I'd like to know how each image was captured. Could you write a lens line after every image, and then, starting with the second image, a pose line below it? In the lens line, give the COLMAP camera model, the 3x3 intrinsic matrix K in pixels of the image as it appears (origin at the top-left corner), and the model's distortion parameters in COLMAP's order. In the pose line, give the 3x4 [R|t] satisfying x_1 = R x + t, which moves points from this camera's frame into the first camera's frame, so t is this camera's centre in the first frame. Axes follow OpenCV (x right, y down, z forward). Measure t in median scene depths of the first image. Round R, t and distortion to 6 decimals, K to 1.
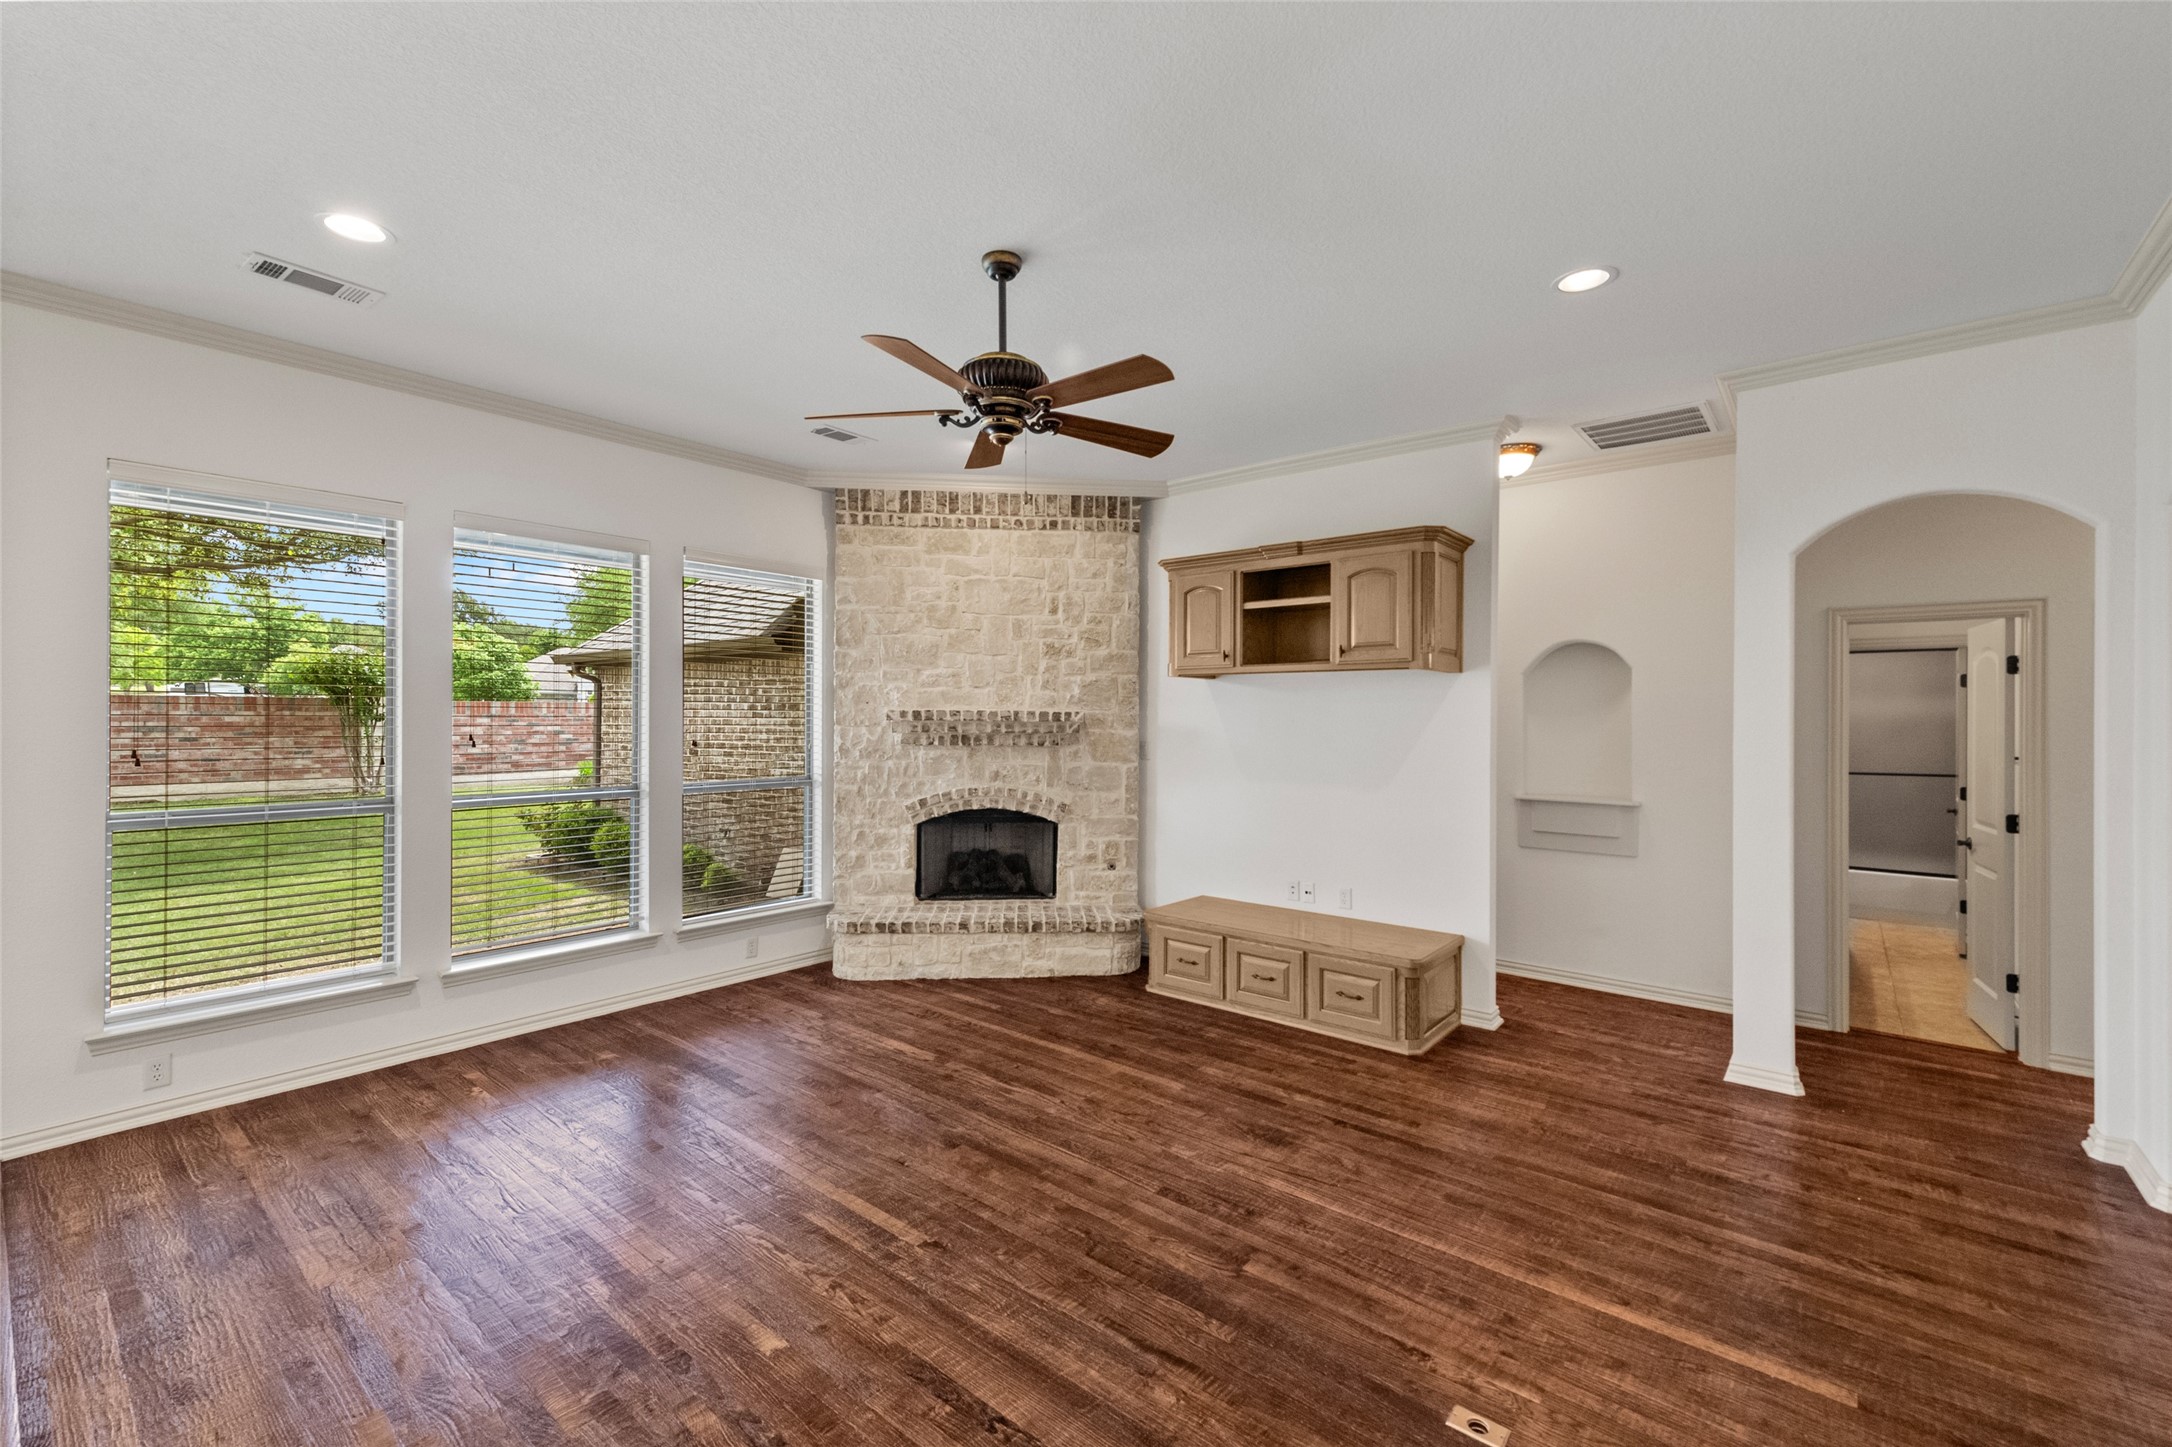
lens RADIAL K [[905.4, 0, 1070.2], [0, 905.4, 708.1], [0, 0, 1]] dist [0.016505, -0.004209]
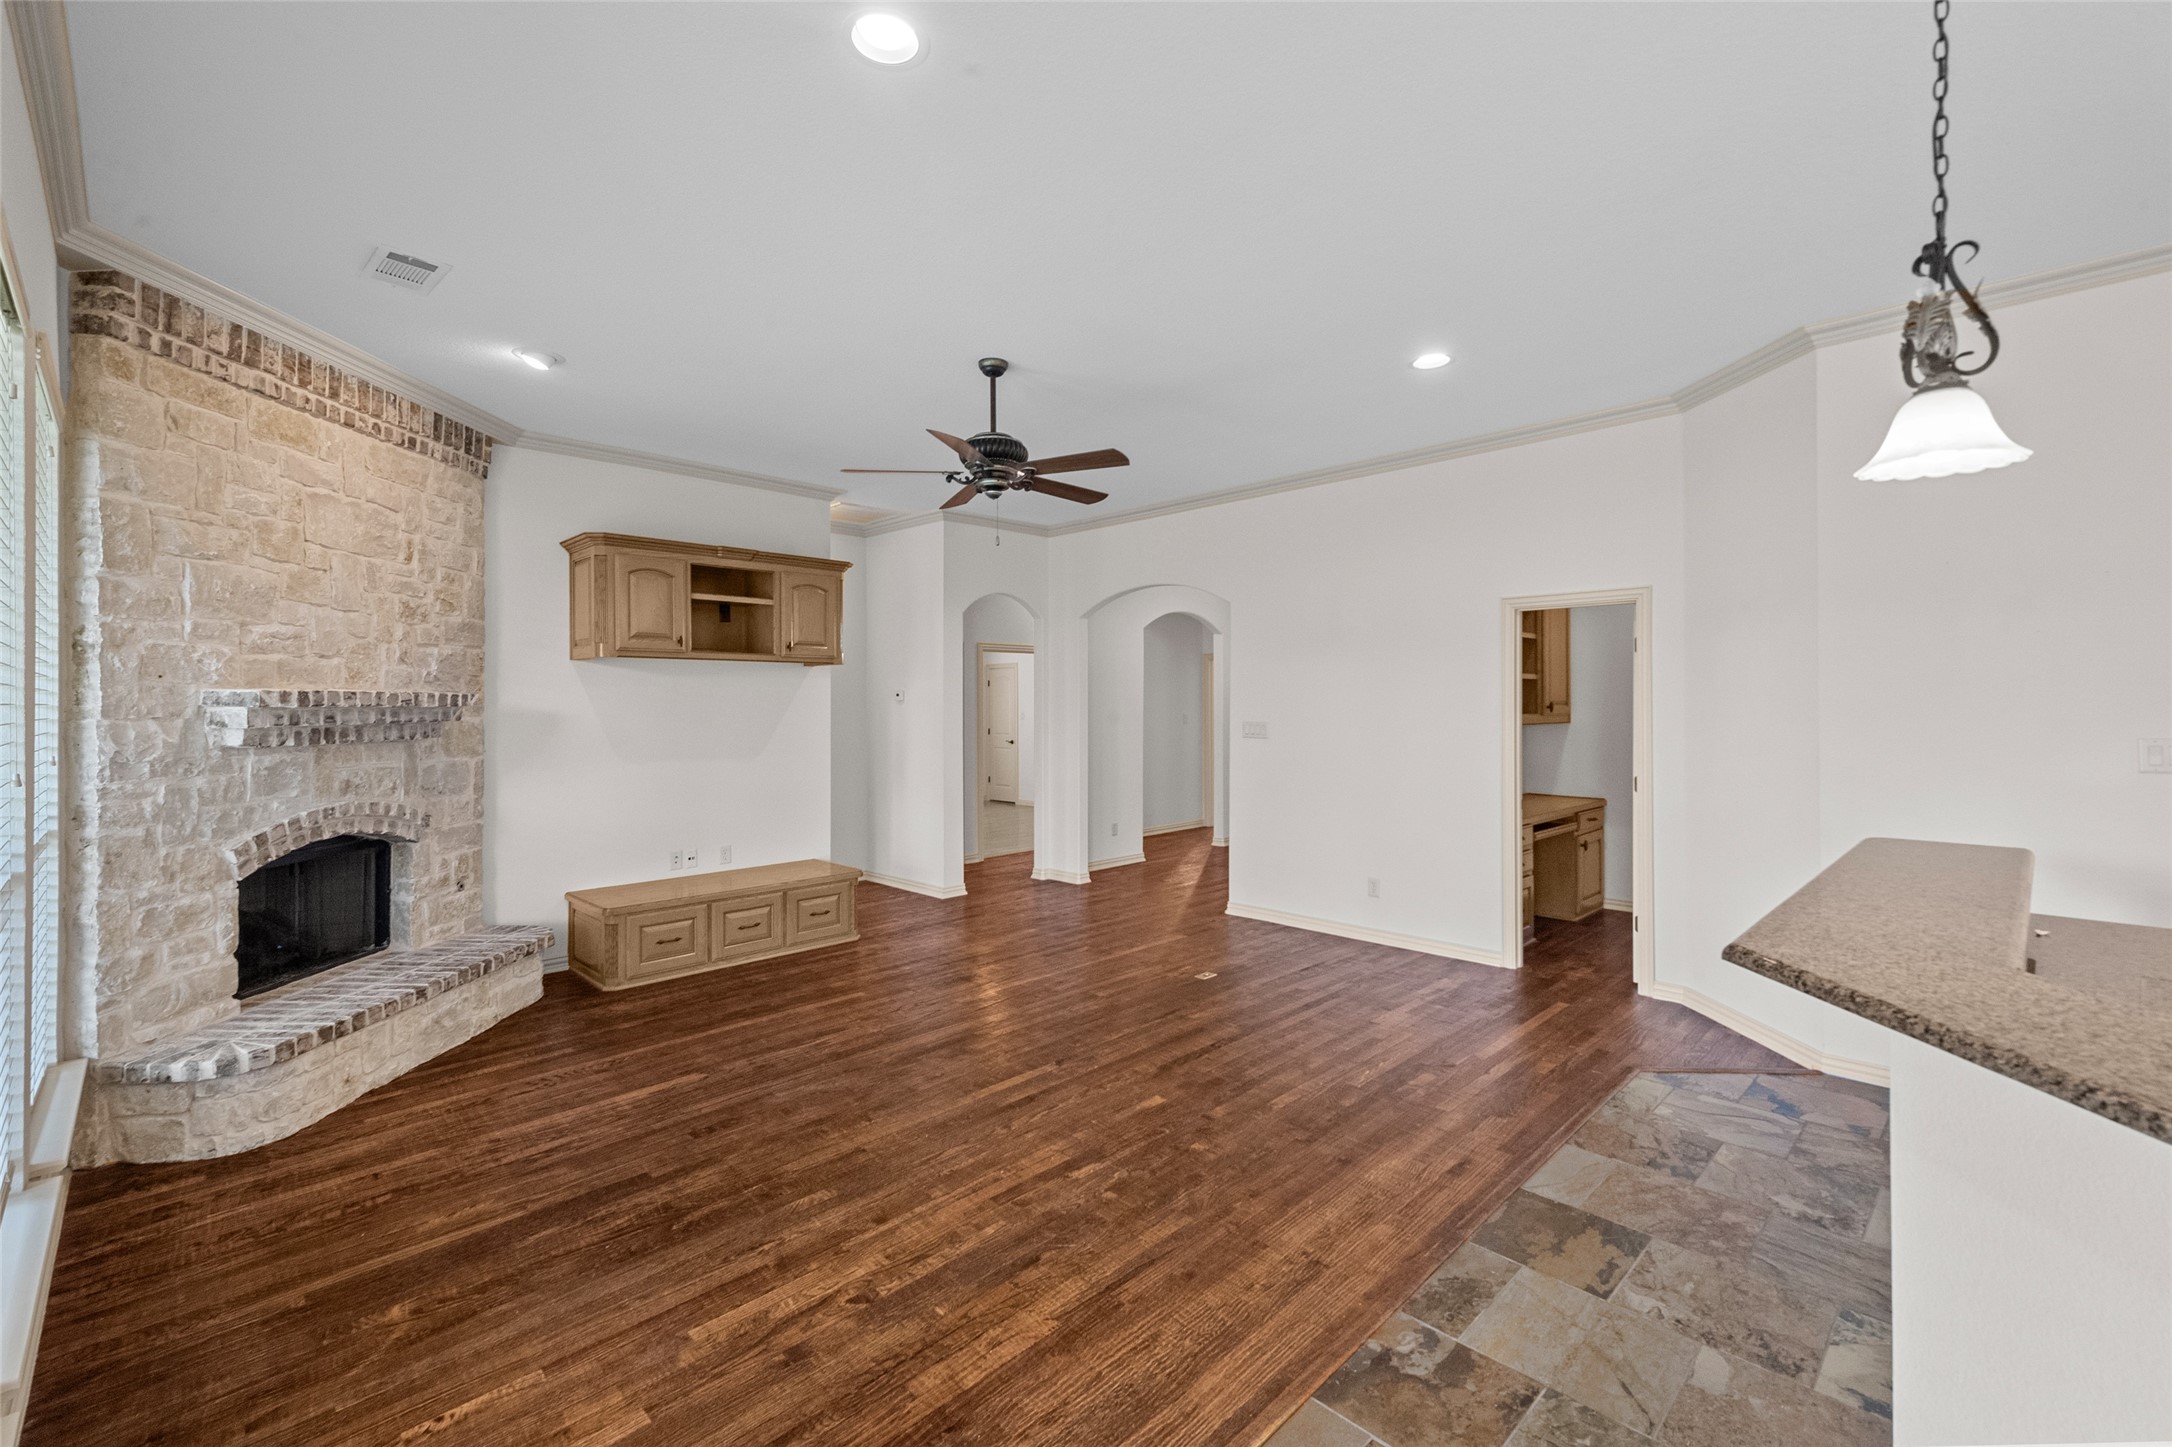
lens RADIAL K [[905.4, 0, 1083.3], [0, 905.4, 695.2], [0, 0, 1]] dist [0.016505, -0.004209]
pose [[0.090390, 0.002969, 0.995902, -0.737425], [-0.008904, 0.999958, -0.002173, 0.001731], [-0.995867, -0.008671, 0.090412, 0.385636]]
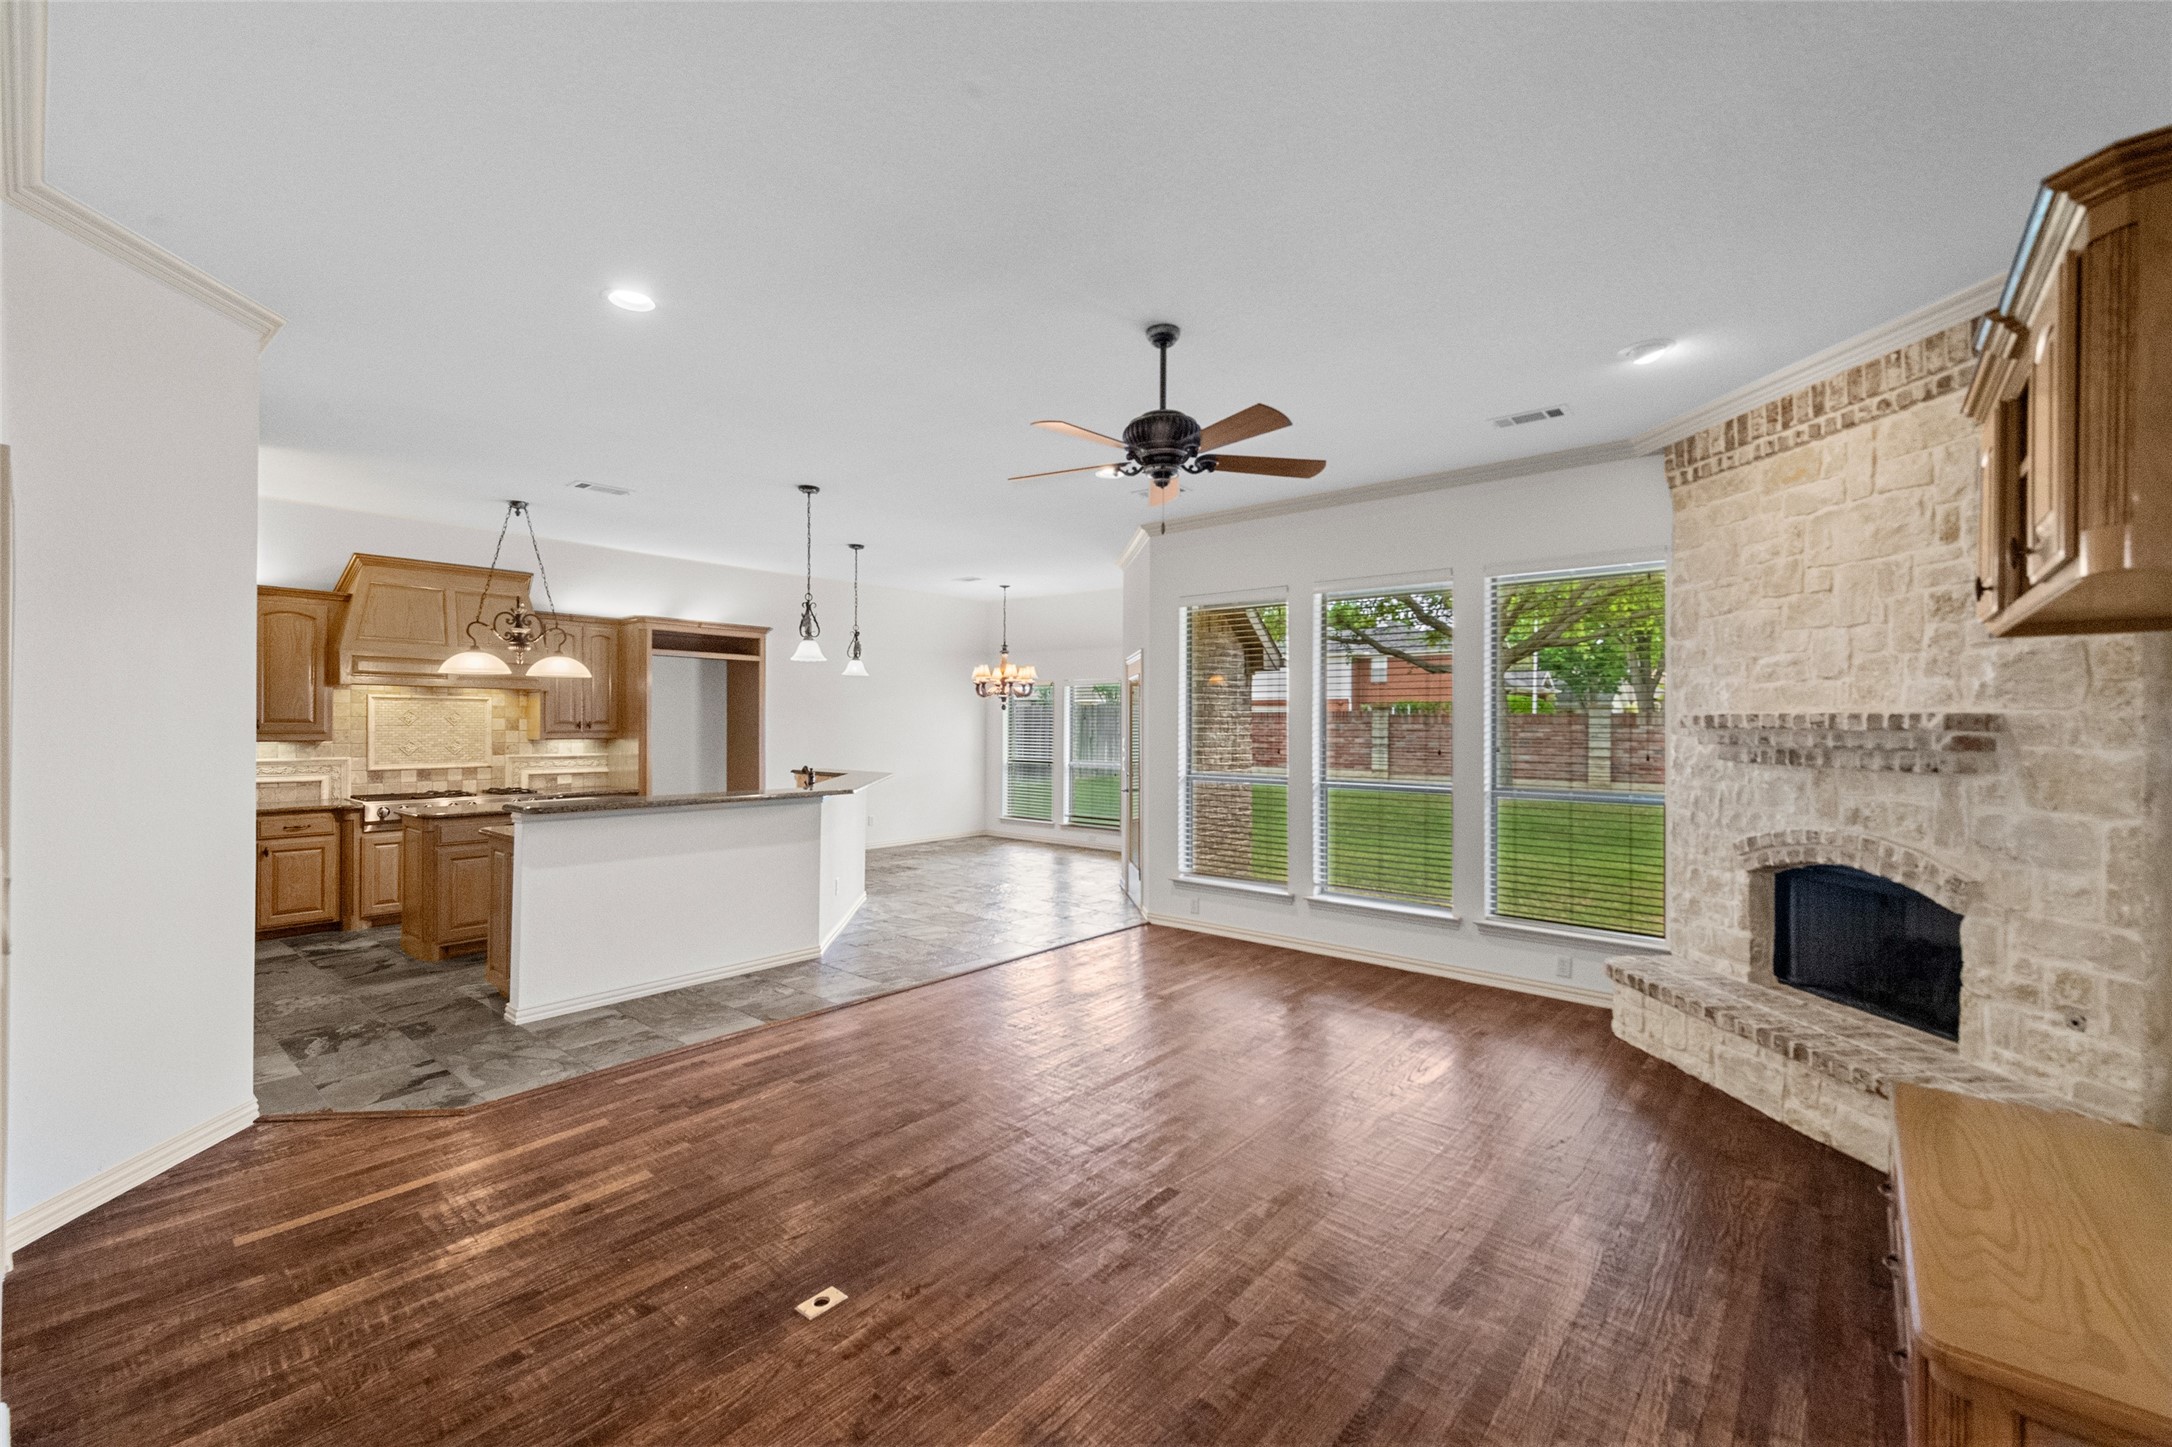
lens RADIAL K [[905.4, 0, 1077.8], [0, 905.4, 723.0], [0, 0, 1]] dist [0.016505, -0.004209]
pose [[-0.010153, -0.006179, -0.999929, 0.574690], [0.006147, 0.999962, -0.006241, 0.010295], [0.999930, -0.006210, -0.010115, 0.470527]]
